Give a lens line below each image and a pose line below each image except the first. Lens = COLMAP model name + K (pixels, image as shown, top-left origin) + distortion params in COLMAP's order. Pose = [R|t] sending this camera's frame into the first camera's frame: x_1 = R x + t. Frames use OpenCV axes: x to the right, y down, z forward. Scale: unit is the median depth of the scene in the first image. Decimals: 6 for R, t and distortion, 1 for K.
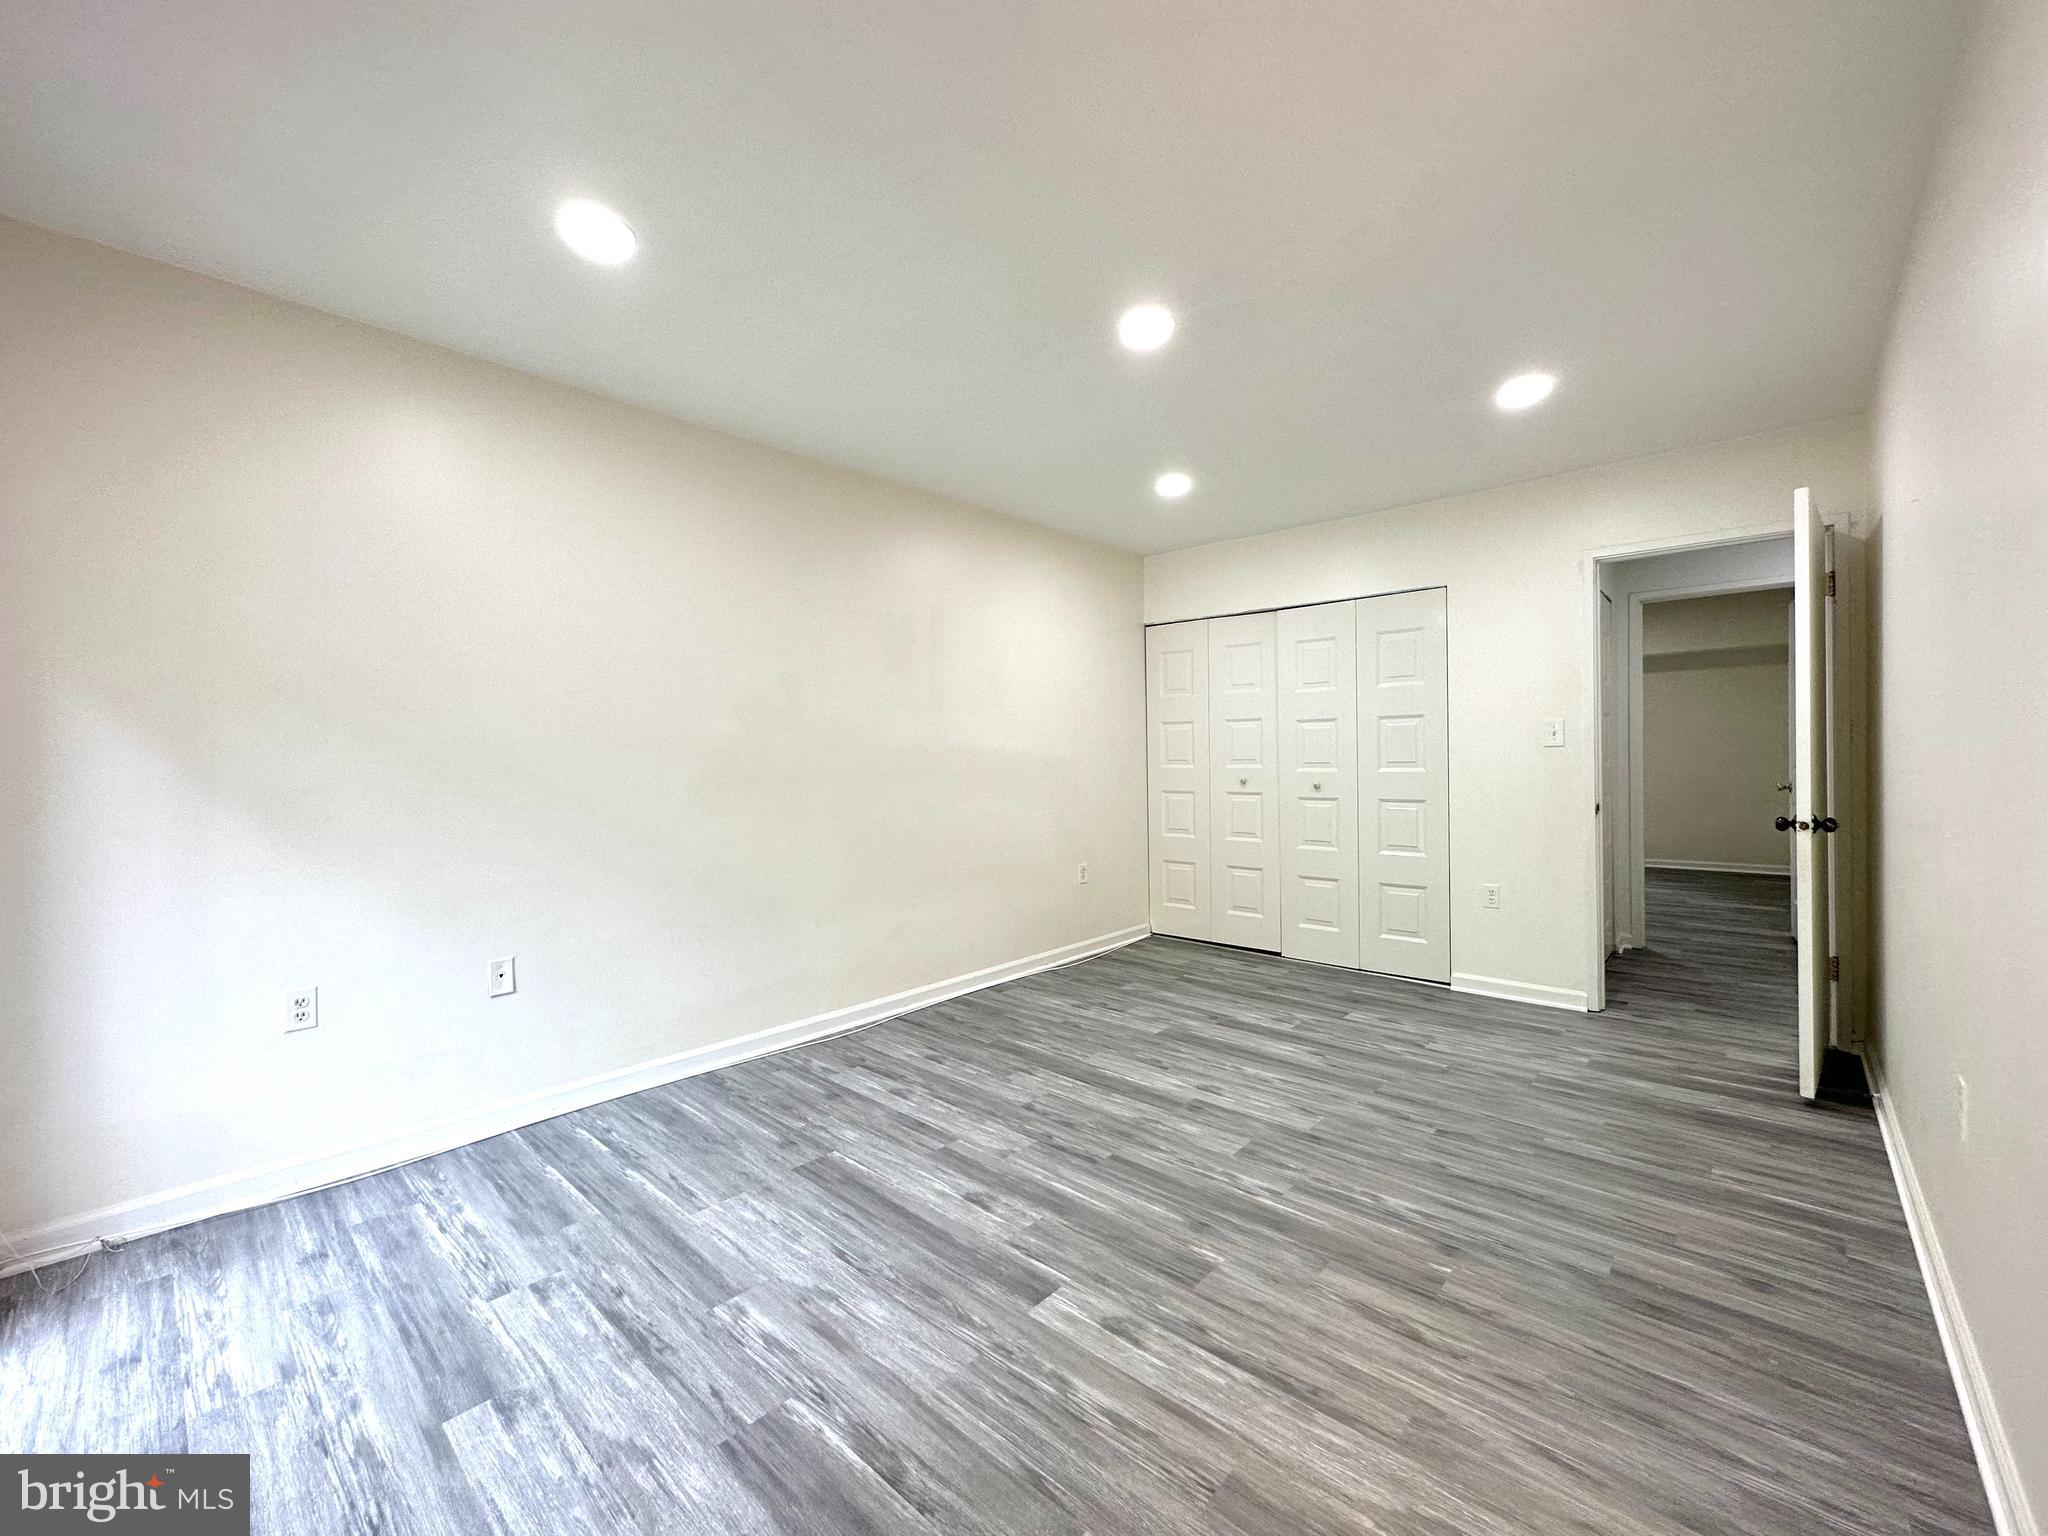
lens RADIAL K [[817.5, 0, 1021.1], [0, 817.5, 779.7], [0, 0, 1]] dist [-0.001001, 0.001063]
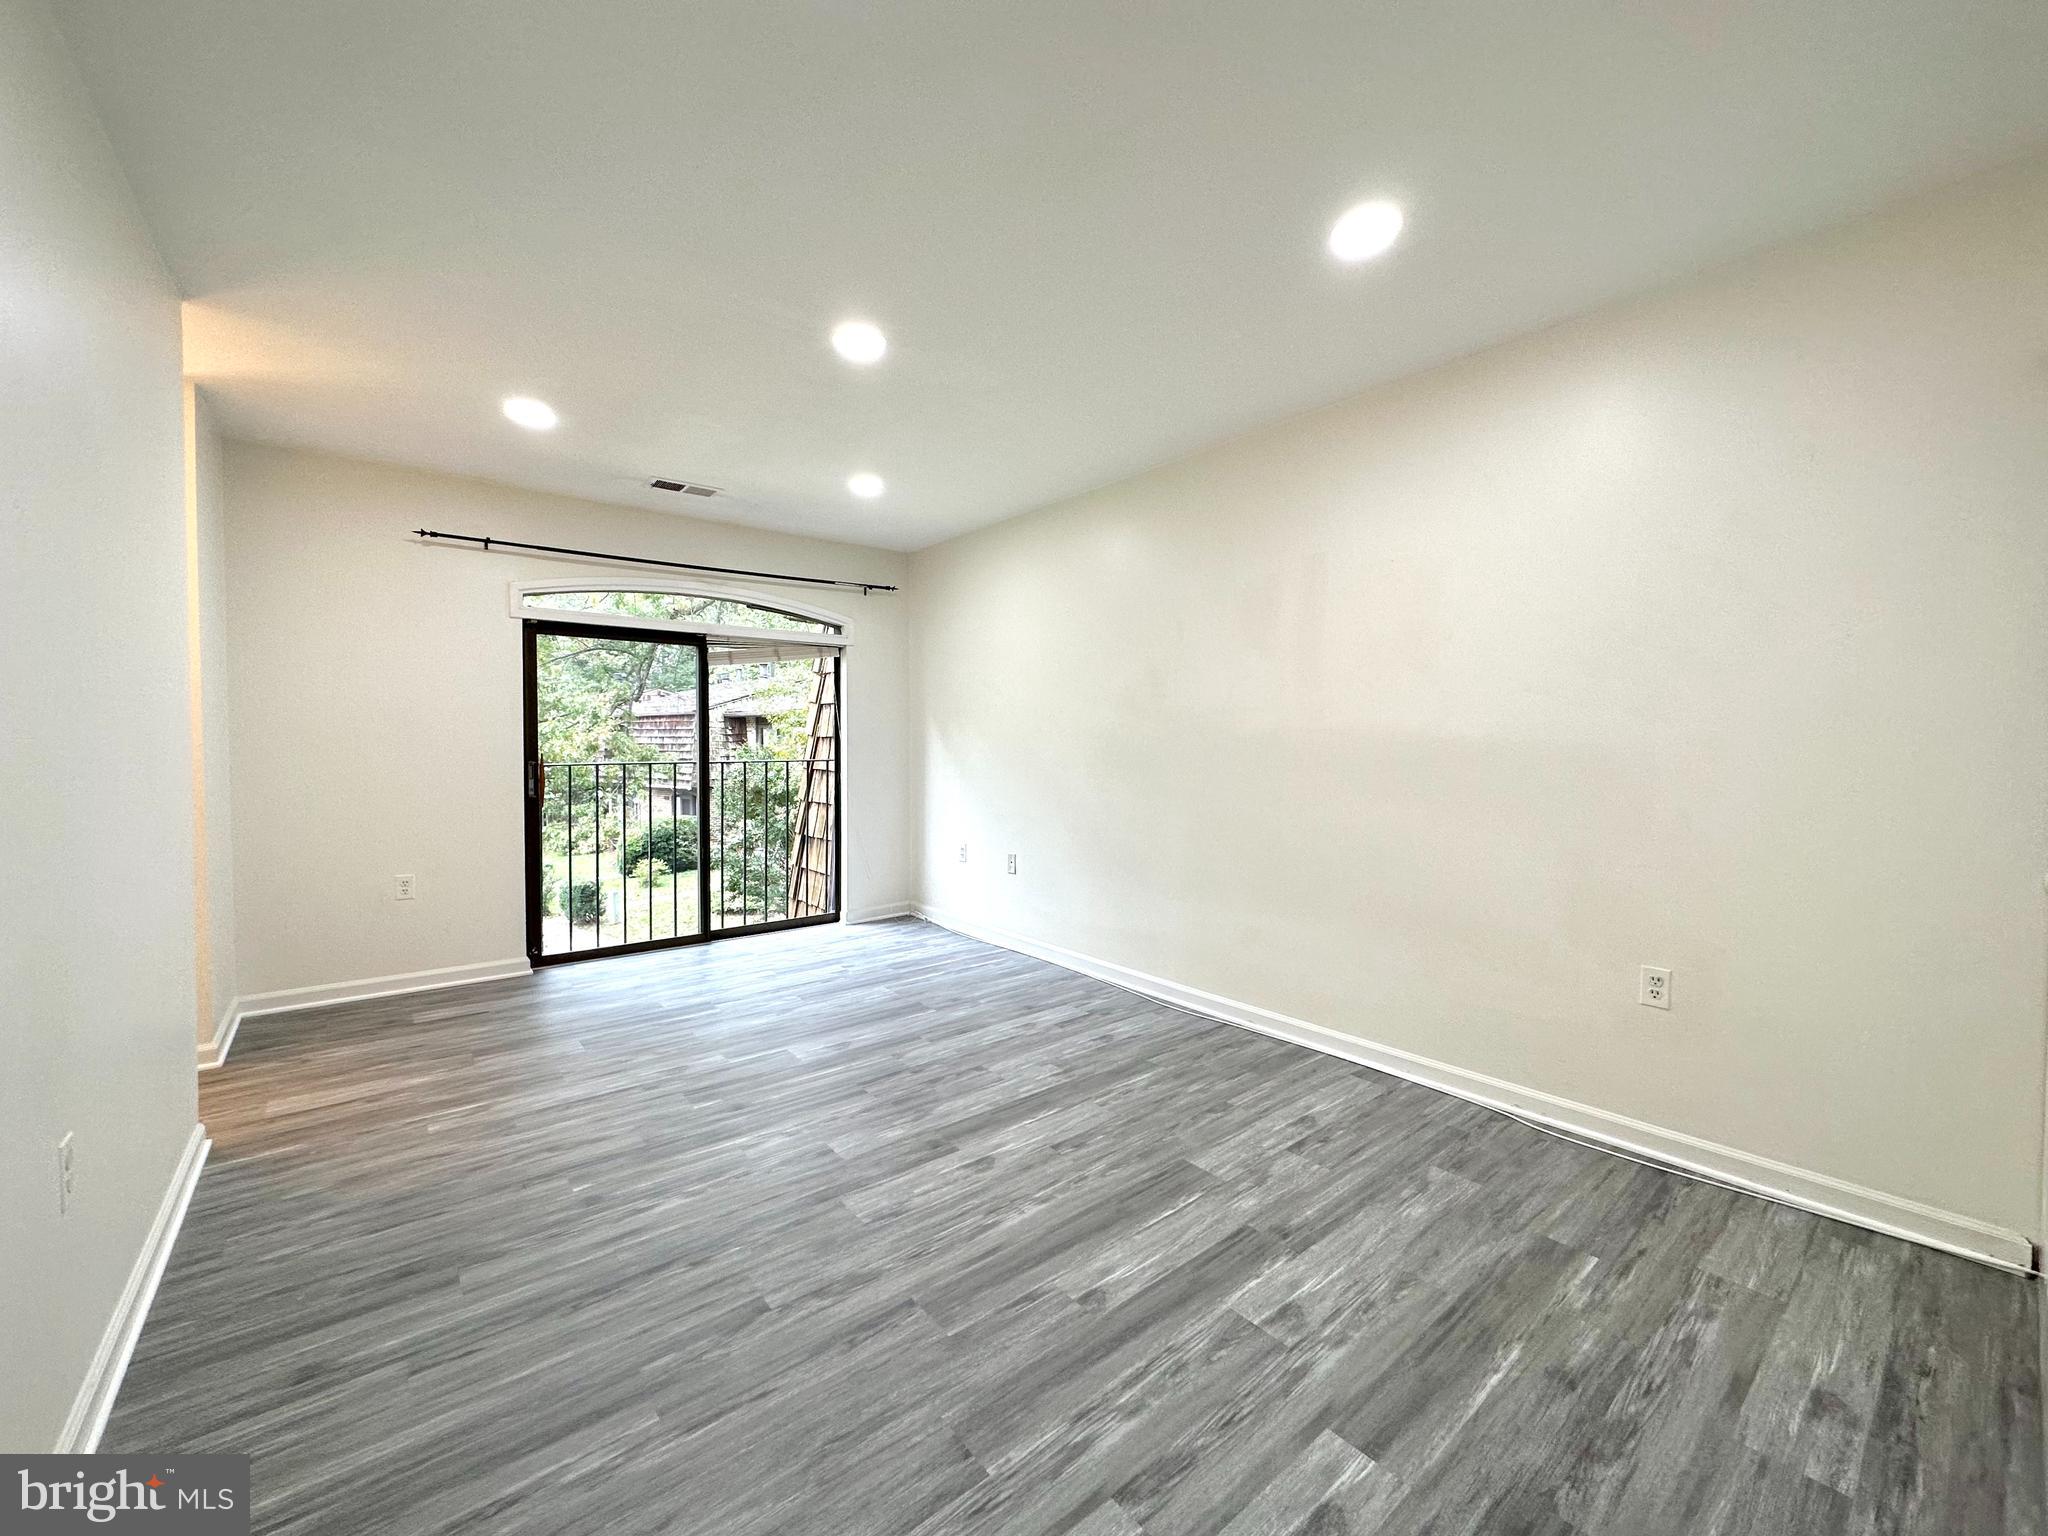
lens RADIAL K [[817.5, 0, 1024.3], [0, 817.5, 751.3], [0, 0, 1]] dist [-0.001001, 0.001063]
pose [[-0.151628, 0.025007, -0.988121, 1.117482], [-0.023053, 0.999319, 0.028827, -0.054844], [0.988169, 0.027150, -0.150948, 1.280089]]
